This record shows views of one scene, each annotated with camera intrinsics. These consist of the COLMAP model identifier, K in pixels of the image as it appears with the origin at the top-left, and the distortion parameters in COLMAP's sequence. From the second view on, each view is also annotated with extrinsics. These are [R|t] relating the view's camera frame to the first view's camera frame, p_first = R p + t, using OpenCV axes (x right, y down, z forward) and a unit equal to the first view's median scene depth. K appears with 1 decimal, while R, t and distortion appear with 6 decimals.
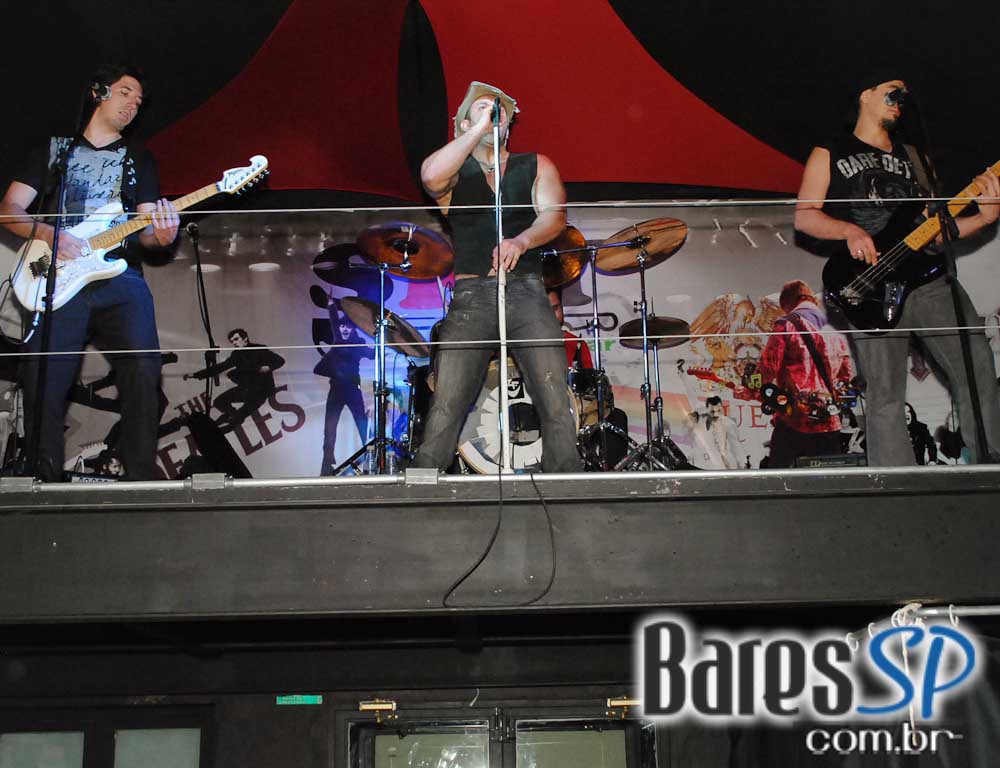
lens RADIAL K [[1248.2, 0, 502.4], [0, 1248.2, 386.1], [0, 0, 1]] dist [-0.036805, 0.000000]
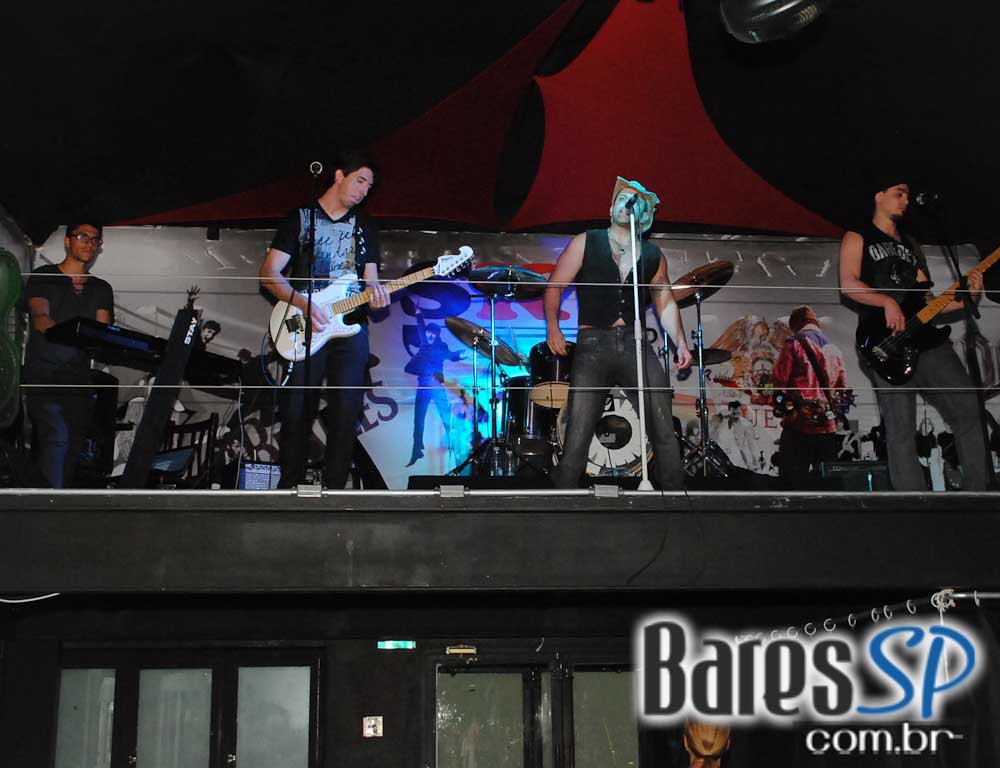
lens RADIAL K [[1248.2, 0, 499.6], [0, 1248.2, 384.2], [0, 0, 1]] dist [-0.036805, 0.000000]
pose [[0.996616, 0.030290, 0.076409, -0.152939], [-0.033675, 0.998490, 0.043408, -0.053609], [-0.074979, -0.045835, 0.996131, -0.192442]]
